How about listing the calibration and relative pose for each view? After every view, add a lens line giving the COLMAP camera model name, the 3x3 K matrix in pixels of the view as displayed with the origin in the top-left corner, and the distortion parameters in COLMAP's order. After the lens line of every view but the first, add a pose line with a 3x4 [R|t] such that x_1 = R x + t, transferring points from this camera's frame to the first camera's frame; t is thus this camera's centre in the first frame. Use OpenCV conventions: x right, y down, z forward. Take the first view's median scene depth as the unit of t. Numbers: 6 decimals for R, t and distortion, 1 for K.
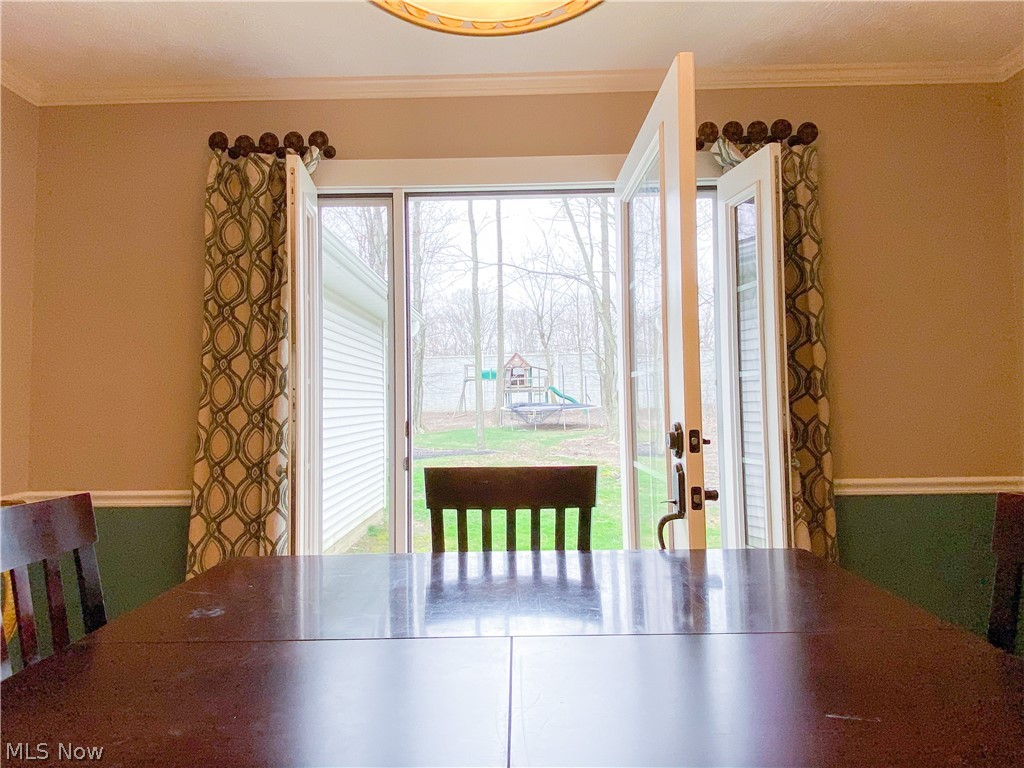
lens RADIAL K [[604.6, 0, 514.9], [0, 604.6, 381.4], [0, 0, 1]] dist [0.006417, -0.003553]
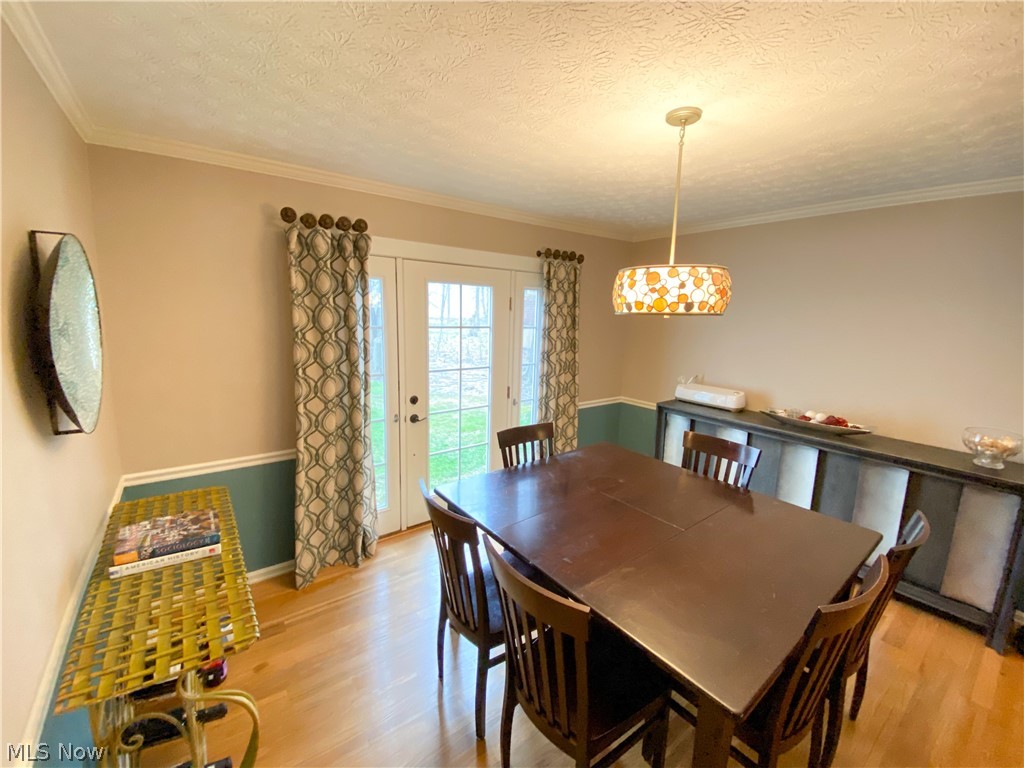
lens RADIAL K [[414.4, 0, 513.3], [0, 414.4, 387.8], [0, 0, 1]] dist [0.012370, -0.010079]
pose [[0.778414, -0.072735, 0.623524, -0.726592], [-0.057172, 0.980923, 0.185801, -0.213274], [-0.625143, -0.180278, 0.759405, -0.121155]]
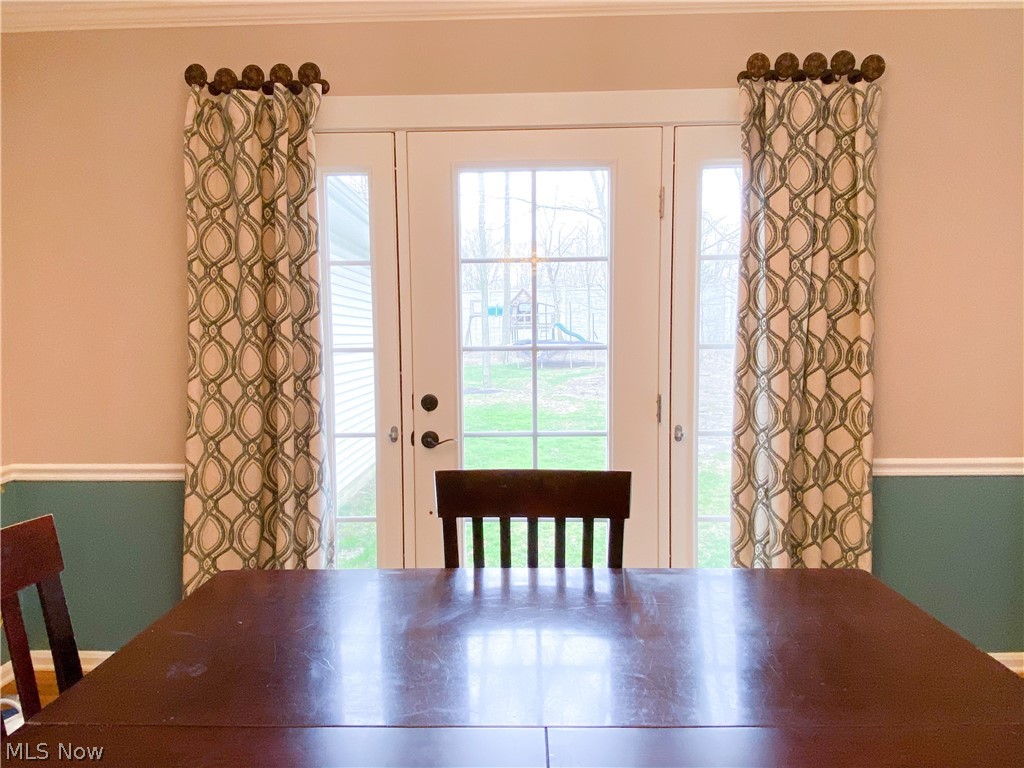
lens RADIAL K [[604.6, 0, 515.2], [0, 604.6, 385.9], [0, 0, 1]] dist [0.006417, -0.003553]
pose [[0.999879, 0.013364, -0.008021, -0.018587], [-0.012358, 0.993345, 0.114508, -0.056775], [0.009498, -0.114395, 0.993390, 0.089841]]
